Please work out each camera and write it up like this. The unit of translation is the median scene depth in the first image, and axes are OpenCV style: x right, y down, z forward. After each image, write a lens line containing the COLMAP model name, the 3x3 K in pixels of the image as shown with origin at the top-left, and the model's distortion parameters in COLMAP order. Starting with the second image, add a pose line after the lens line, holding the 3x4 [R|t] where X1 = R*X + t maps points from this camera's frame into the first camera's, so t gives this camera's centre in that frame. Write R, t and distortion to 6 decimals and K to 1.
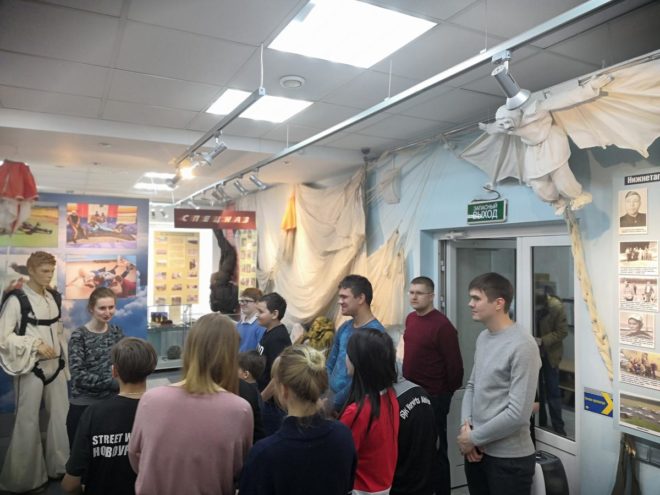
lens RADIAL K [[512.0, 0, 330.4], [0, 512.0, 248.0], [0, 0, 1]] dist [0.020348, -0.008681]
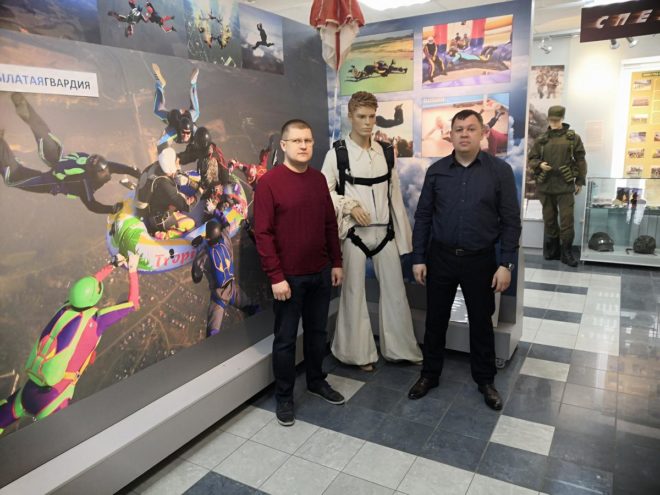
lens RADIAL K [[512.0, 0, 333.7], [0, 512.0, 262.1], [0, 0, 1]] dist [0.020348, -0.008681]
pose [[0.561820, 0.164016, -0.810837, 0.084823], [0.050446, 0.971532, 0.231475, 0.065701], [0.825720, -0.170951, 0.537552, 0.420035]]
